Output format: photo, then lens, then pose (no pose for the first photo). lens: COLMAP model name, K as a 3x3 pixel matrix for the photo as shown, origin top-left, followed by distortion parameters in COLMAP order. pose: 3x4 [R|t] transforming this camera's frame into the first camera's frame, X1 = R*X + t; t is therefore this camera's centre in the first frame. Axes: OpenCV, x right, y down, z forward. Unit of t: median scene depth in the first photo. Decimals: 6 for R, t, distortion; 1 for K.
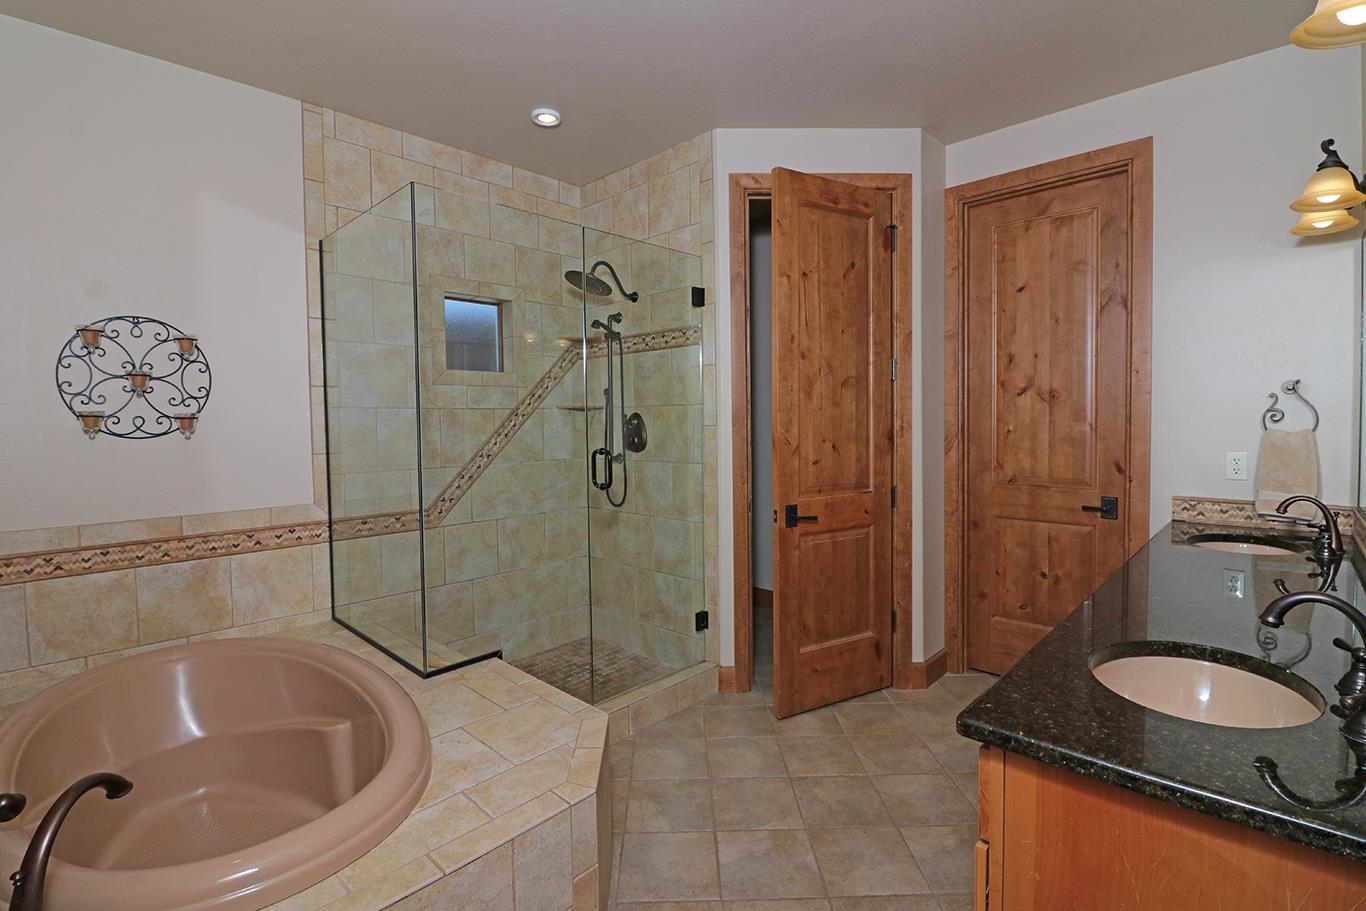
lens RADIAL K [[628.8, 0, 679.7], [0, 628.8, 443.7], [0, 0, 1]] dist [0.000940, -0.013268]
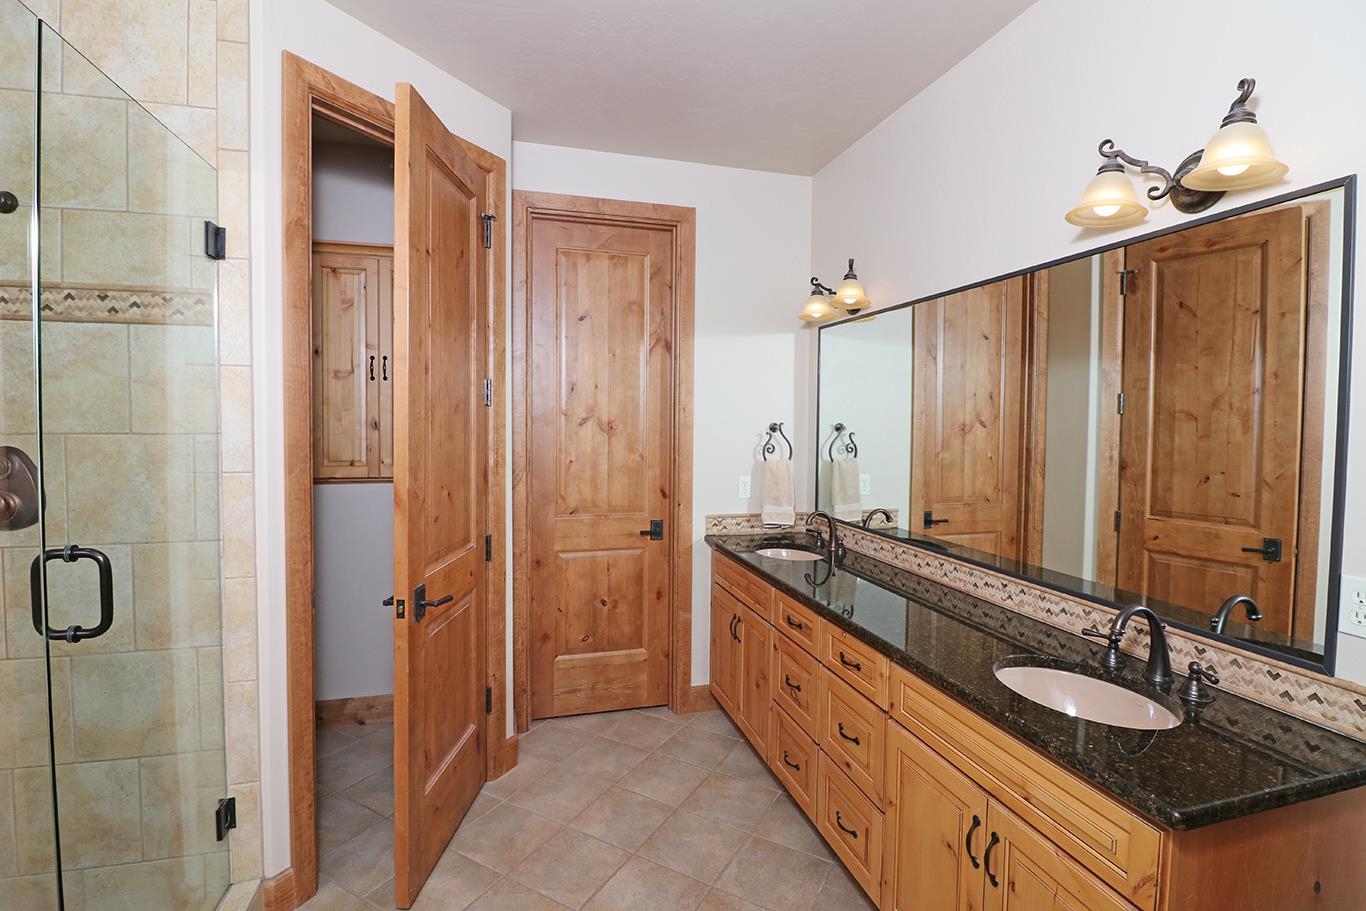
lens RADIAL K [[636.0, 0, 685.5], [0, 636.0, 444.9], [0, 0, 1]] dist [0.000380, -0.014468]
pose [[0.509426, -0.011994, 0.860431, -0.239088], [0.017588, 0.999839, 0.003524, -0.048010], [-0.860335, 0.013338, 0.509555, 0.359212]]
